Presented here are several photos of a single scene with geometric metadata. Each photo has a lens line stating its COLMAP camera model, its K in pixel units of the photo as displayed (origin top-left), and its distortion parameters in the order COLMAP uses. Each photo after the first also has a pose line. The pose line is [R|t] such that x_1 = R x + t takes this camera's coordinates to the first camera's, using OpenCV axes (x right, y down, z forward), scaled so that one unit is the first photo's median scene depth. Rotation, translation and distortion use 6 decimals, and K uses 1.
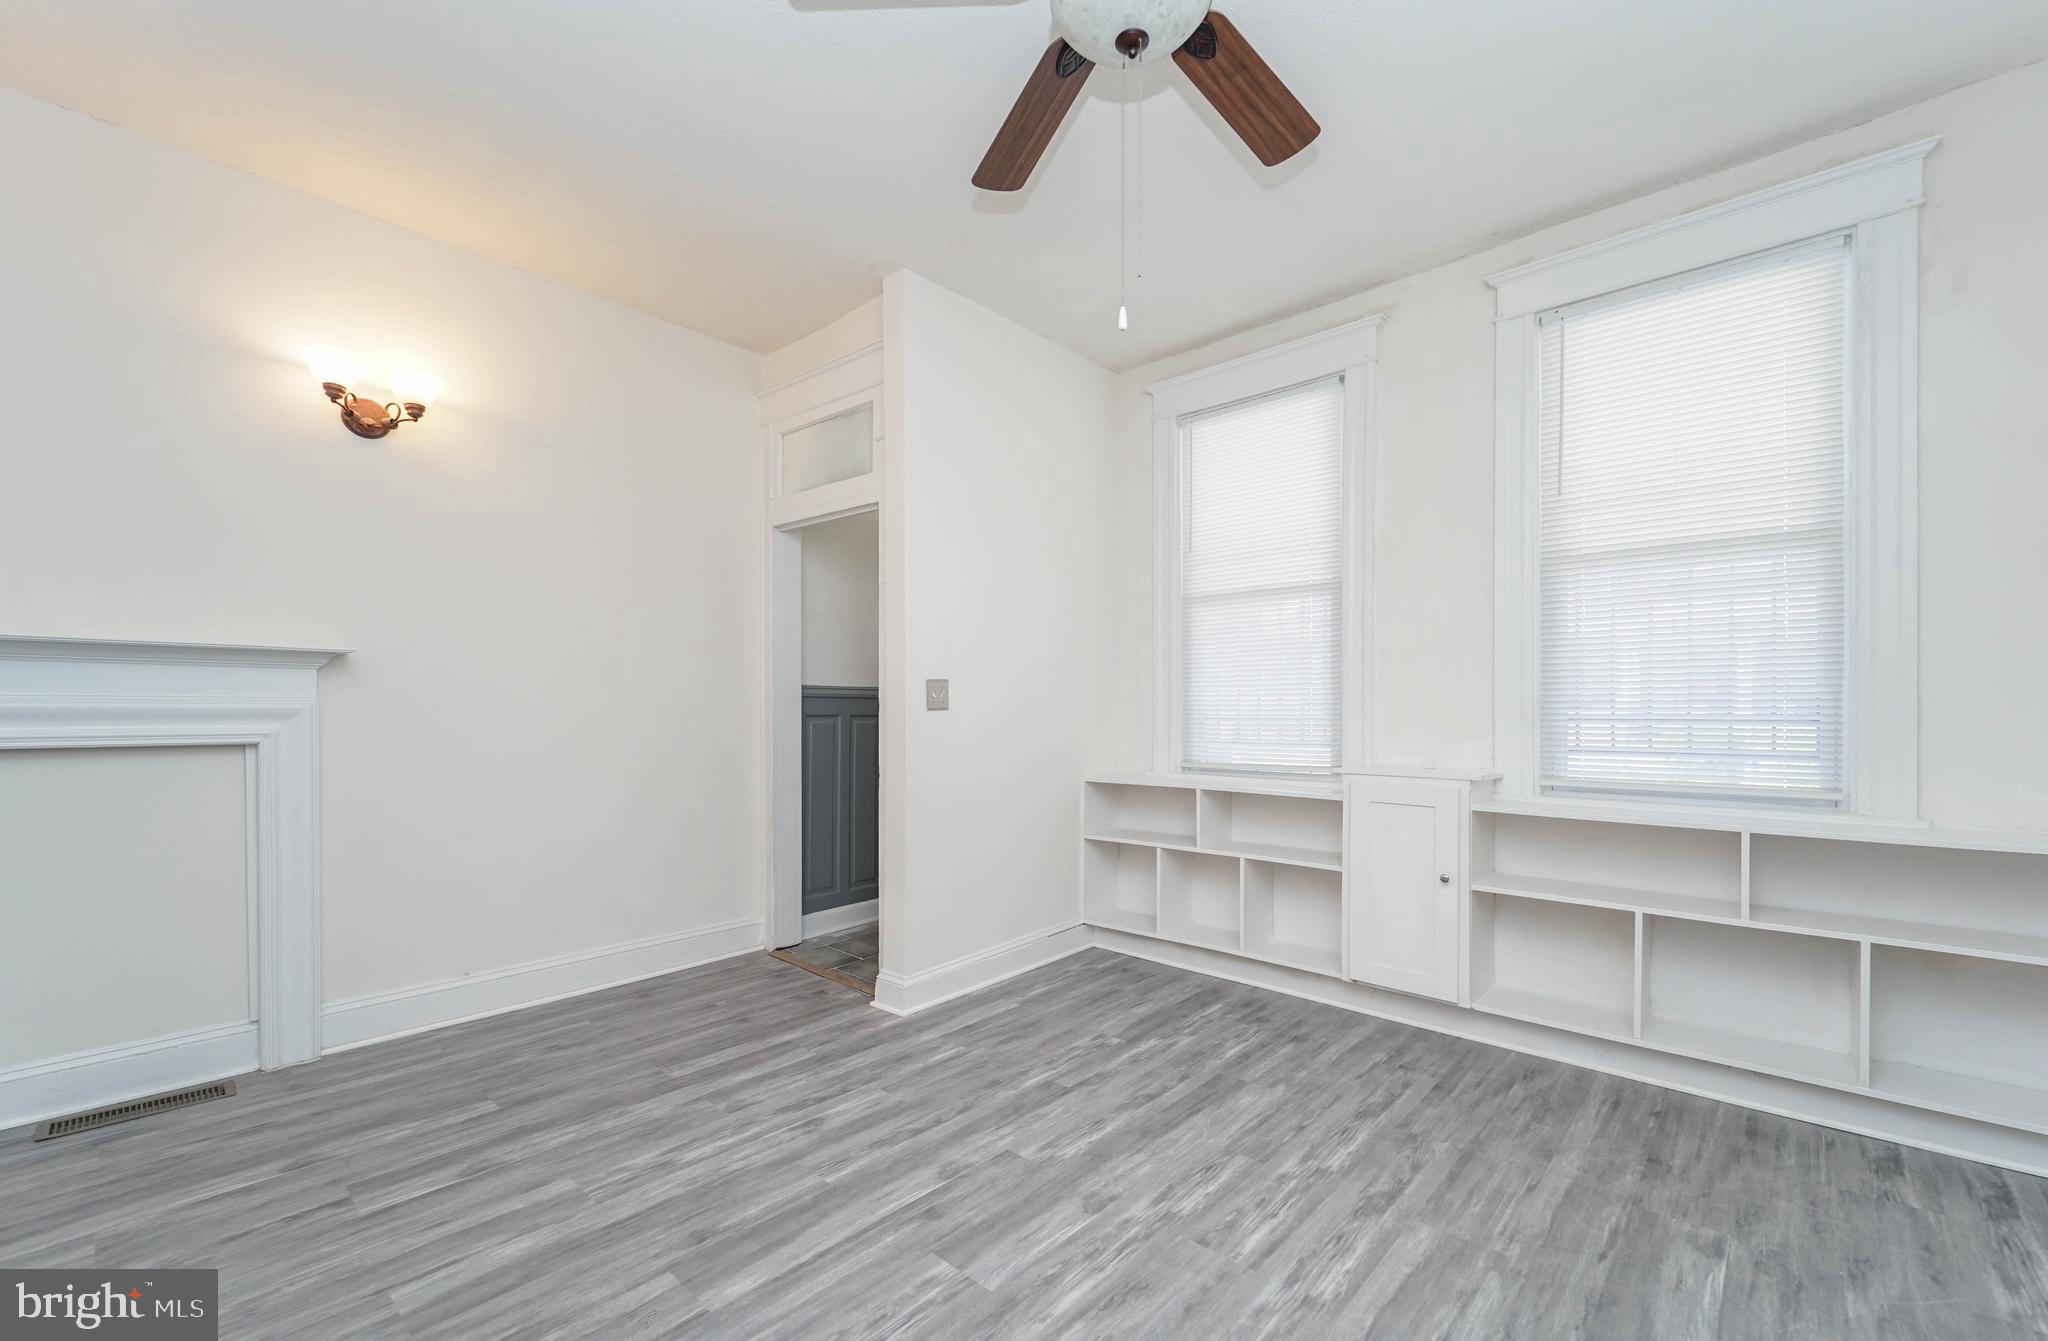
lens RADIAL K [[818.1, 0, 1027.6], [0, 818.1, 718.4], [0, 0, 1]] dist [0.017562, -0.008297]
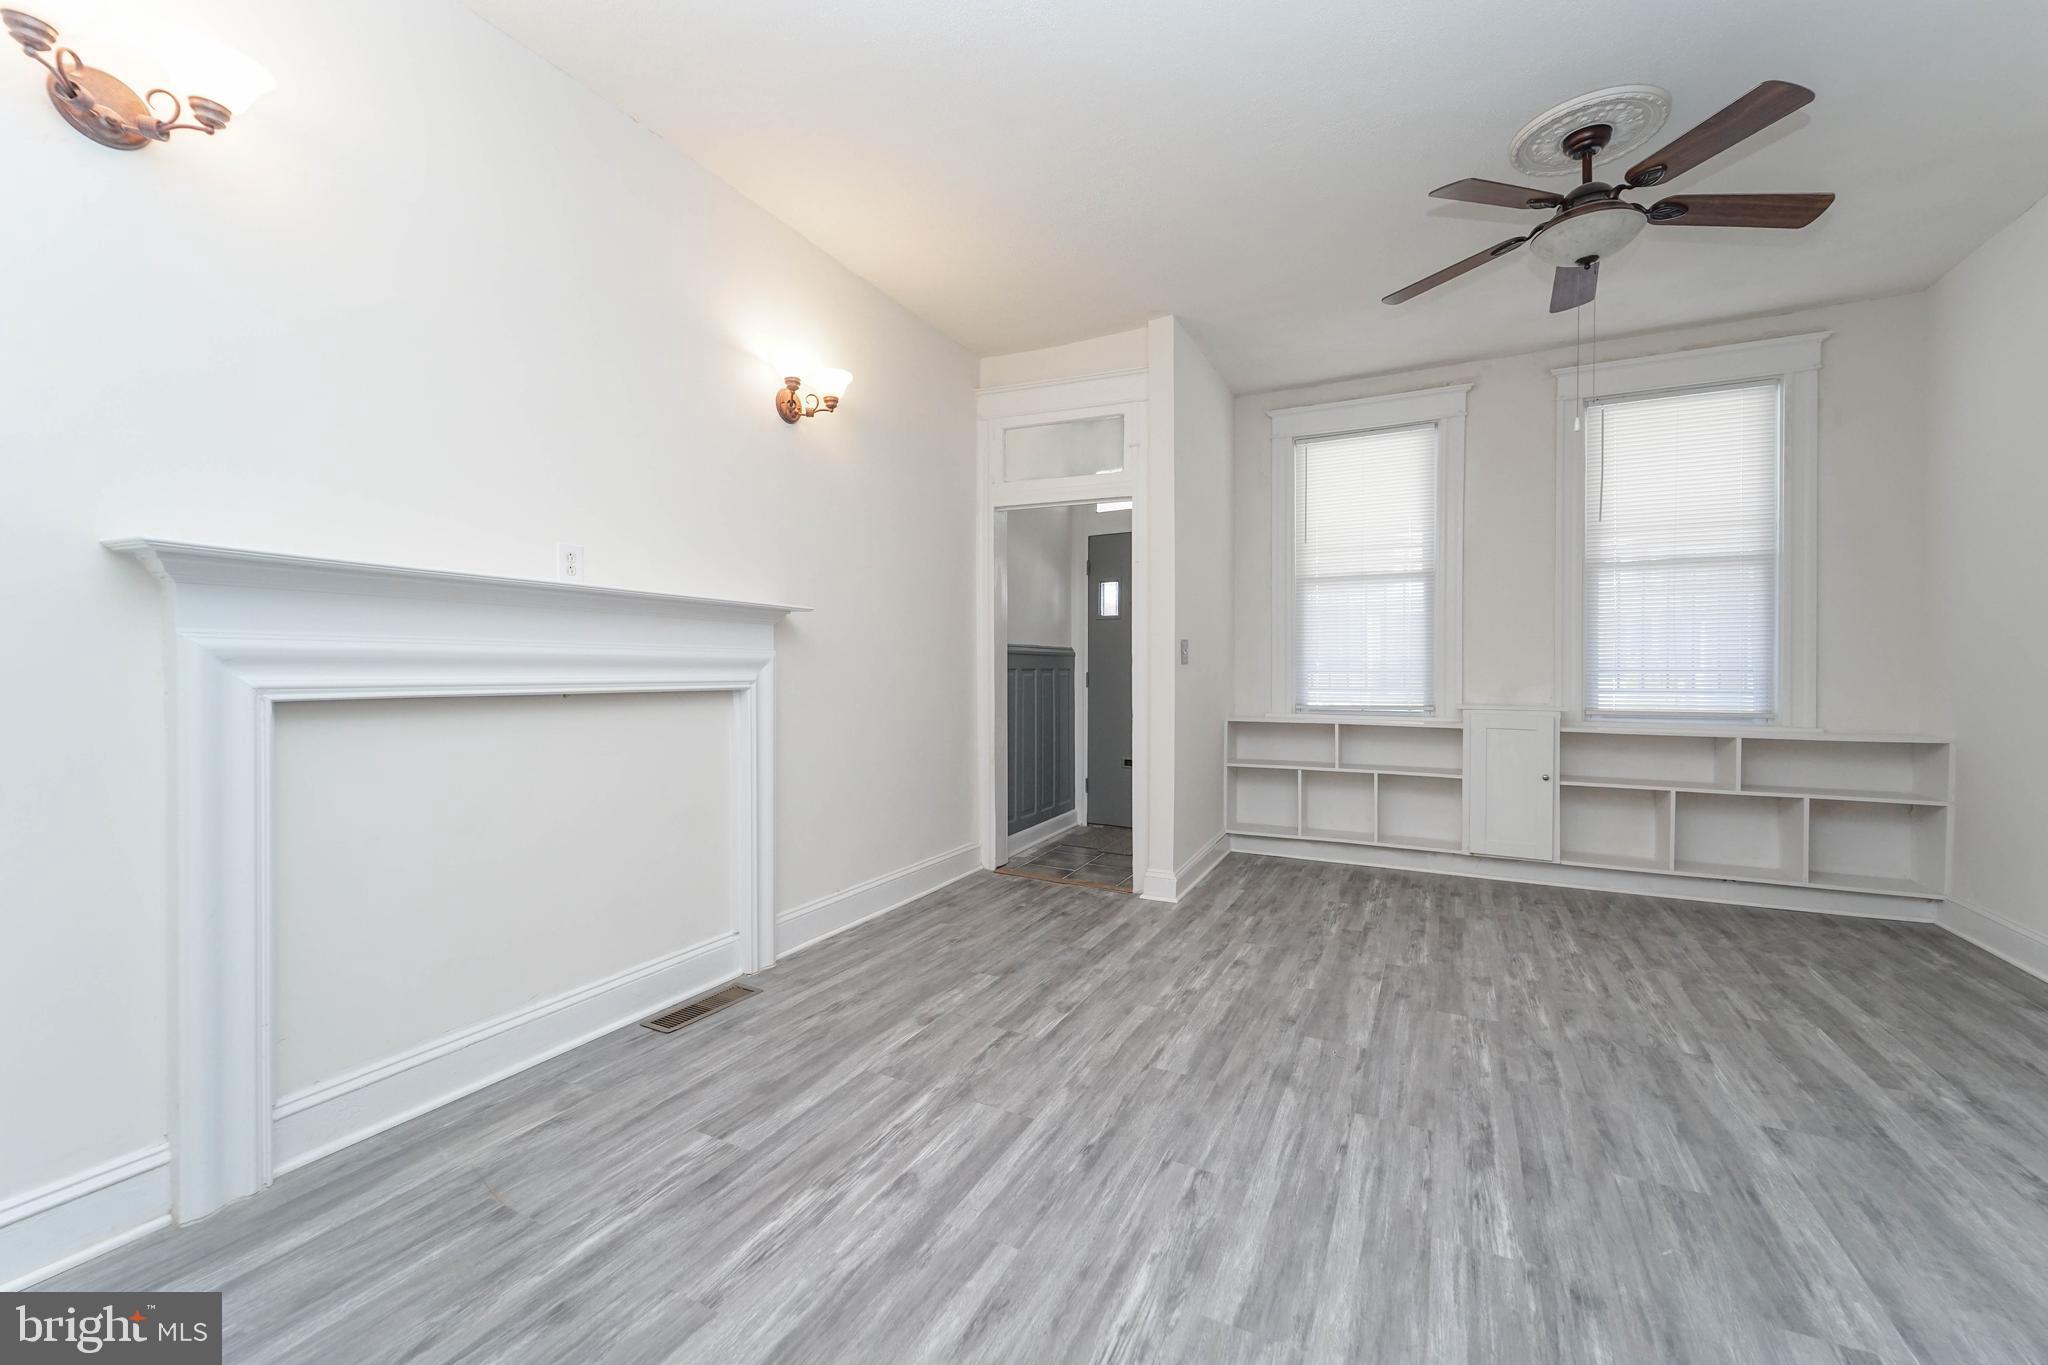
lens RADIAL K [[810.2, 0, 1009.9], [0, 810.2, 679.2], [0, 0, 1]] dist [0.024700, -0.011897]
pose [[0.964677, -0.000239, 0.263435, -0.946692], [0.000453, 1.000000, -0.000752, 0.021610], [-0.263434, 0.000845, 0.964677, -0.194237]]
